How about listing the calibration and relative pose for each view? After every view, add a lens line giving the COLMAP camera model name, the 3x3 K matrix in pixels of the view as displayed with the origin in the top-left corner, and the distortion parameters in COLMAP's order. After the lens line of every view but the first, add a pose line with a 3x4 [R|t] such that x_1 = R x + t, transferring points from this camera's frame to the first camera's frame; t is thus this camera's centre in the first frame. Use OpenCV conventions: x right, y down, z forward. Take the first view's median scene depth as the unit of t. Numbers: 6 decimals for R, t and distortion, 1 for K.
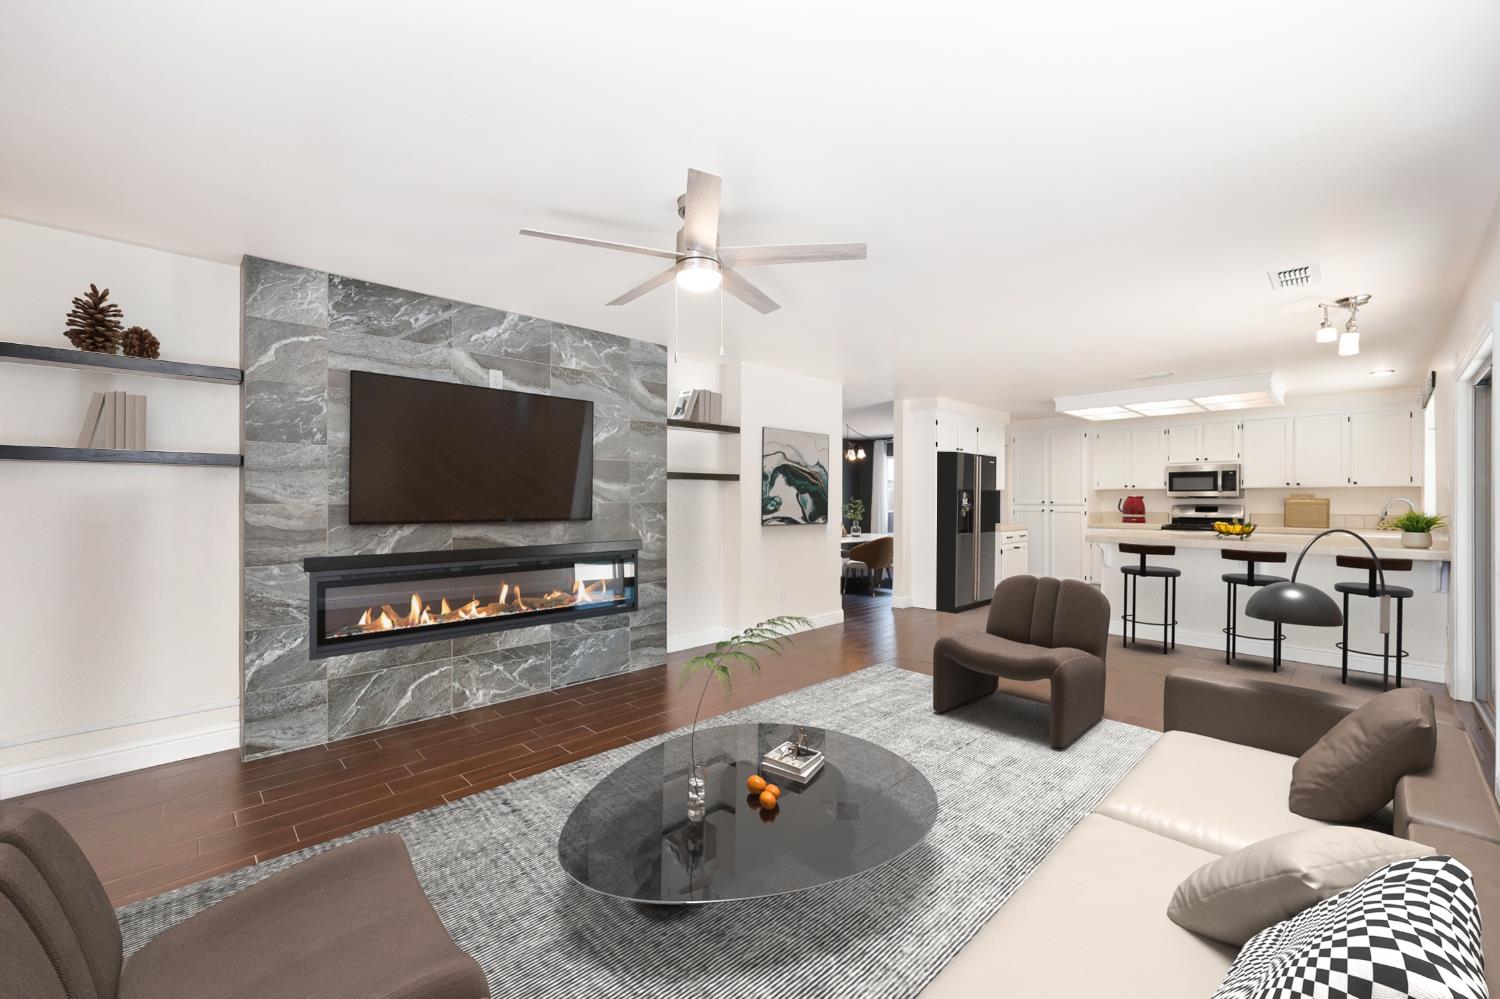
lens RADIAL K [[596.5, 0, 758.2], [0, 596.5, 501.5], [0, 0, 1]] dist [0.006379, -0.000937]
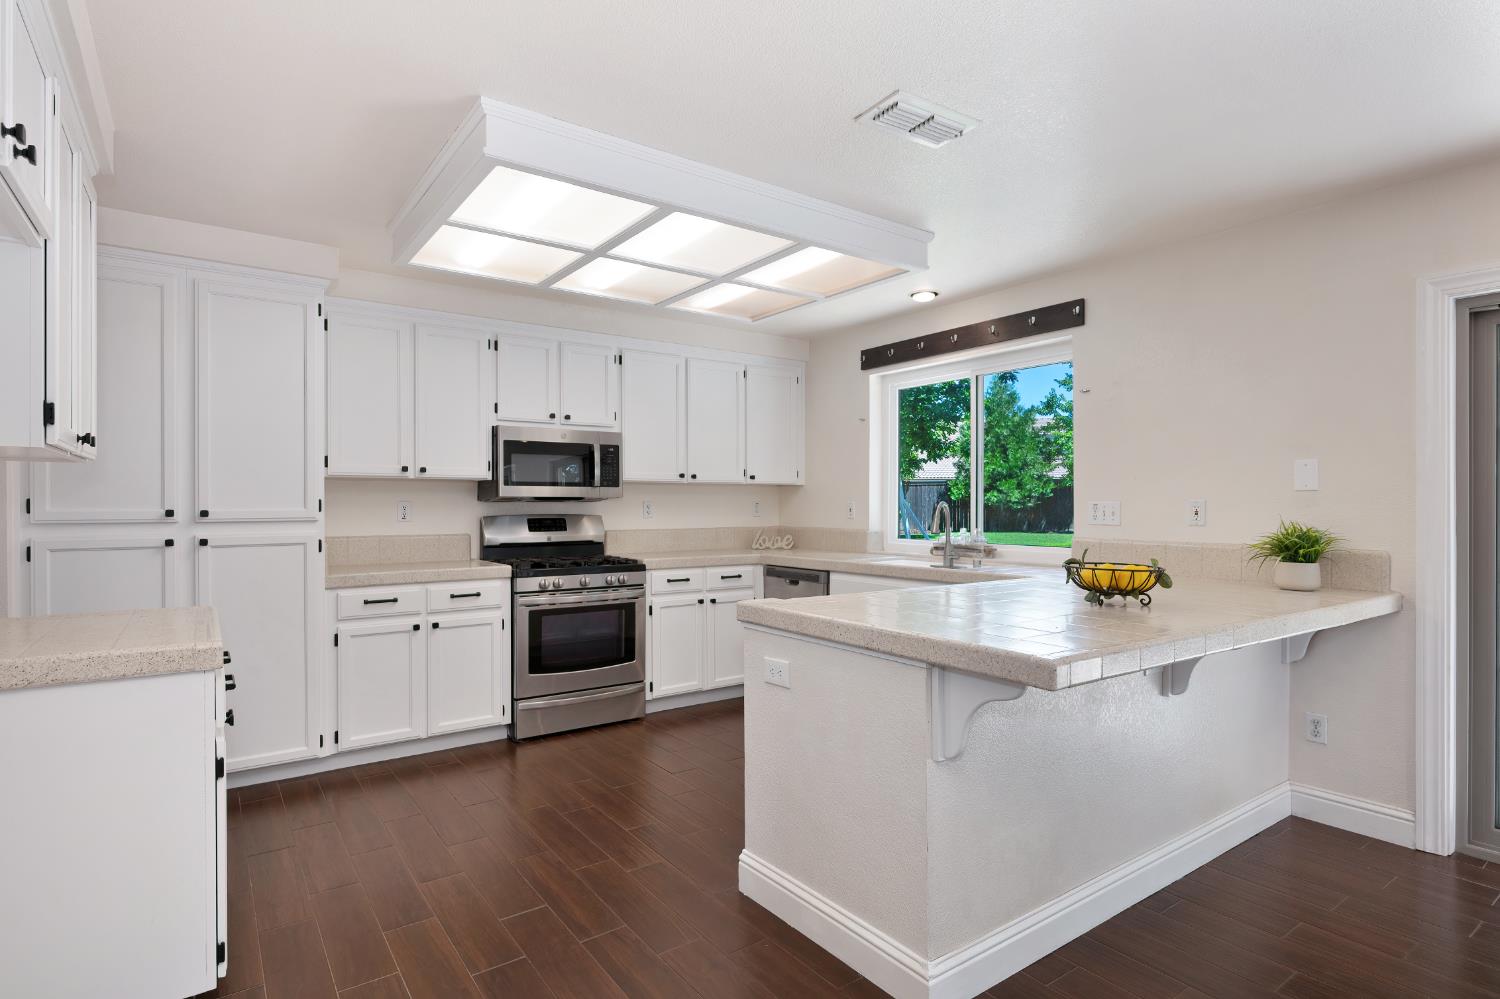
lens RADIAL K [[763.0, 0, 751.7], [0, 763.0, 507.0], [0, 0, 1]] dist [0.004545, 0.000964]
pose [[0.135721, -0.007542, 0.990718, 0.184680], [0.000958, 0.999972, 0.007482, -0.005357], [-0.990747, -0.000067, 0.135724, 0.806985]]
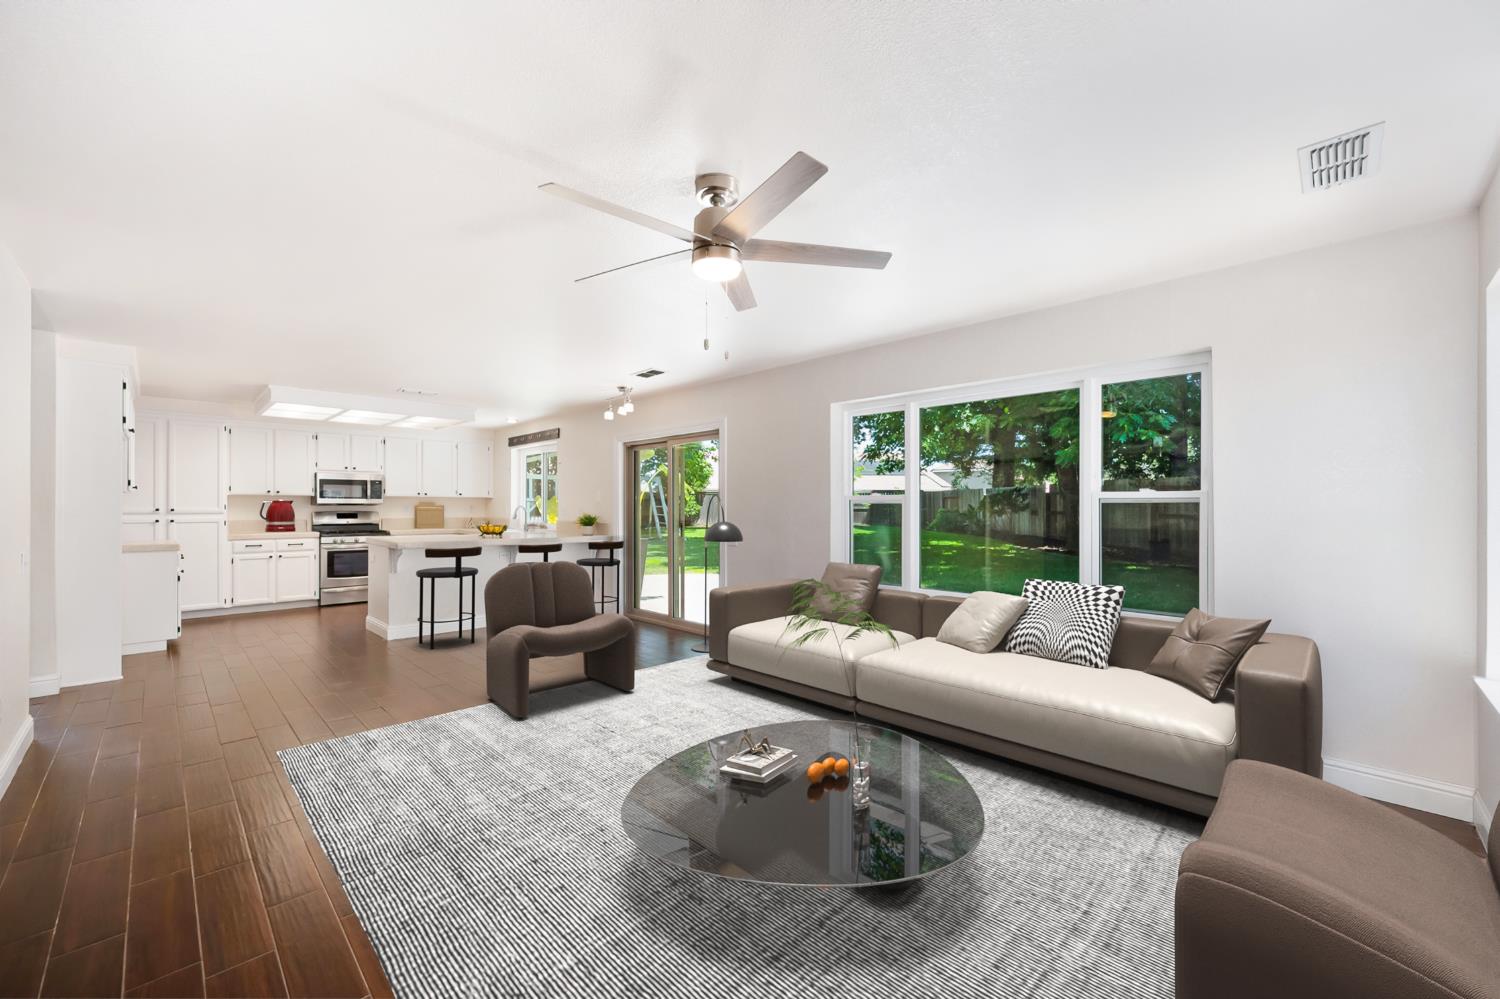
lens RADIAL K [[596.5, 0, 756.8], [0, 596.5, 505.3], [0, 0, 1]] dist [0.006379, -0.000937]
pose [[-0.021918, -0.000524, 0.999760, -0.341483], [-0.001274, 0.999999, 0.000496, -0.006949], [-0.999759, -0.001263, -0.021919, 0.321157]]
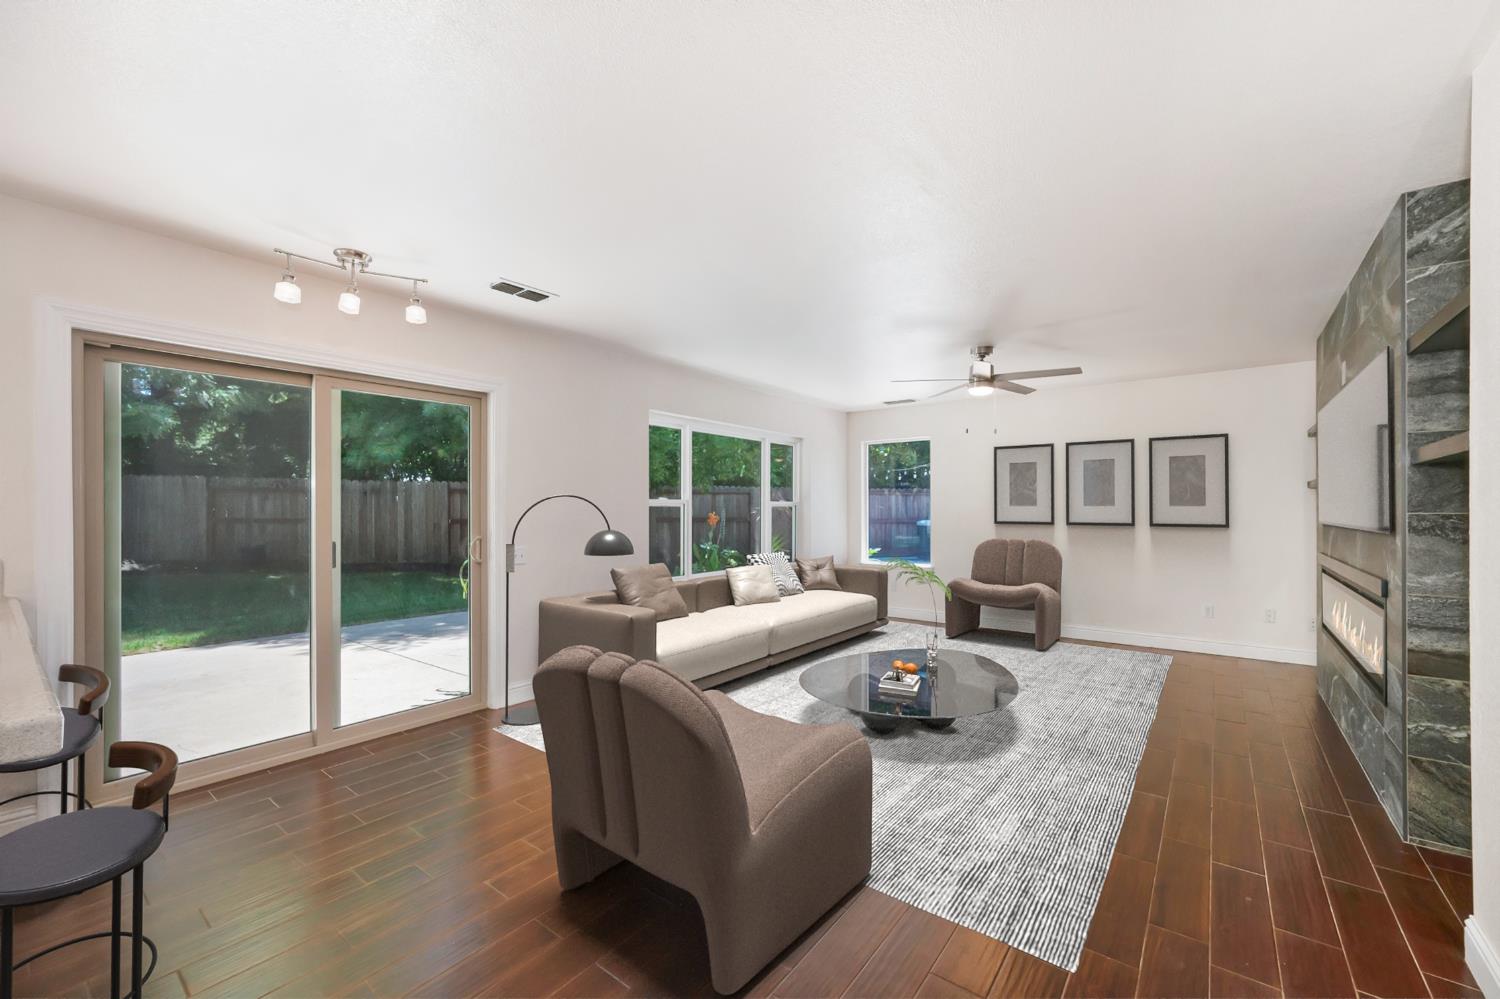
lens RADIAL K [[596.5, 0, 762.7], [0, 596.5, 504.8], [0, 0, 1]] dist [0.006379, -0.000937]
pose [[-0.987915, -0.006316, -0.154870, 0.289400], [-0.005613, 0.999972, -0.004980, -0.008648], [0.154897, -0.004050, -0.987922, 0.901444]]
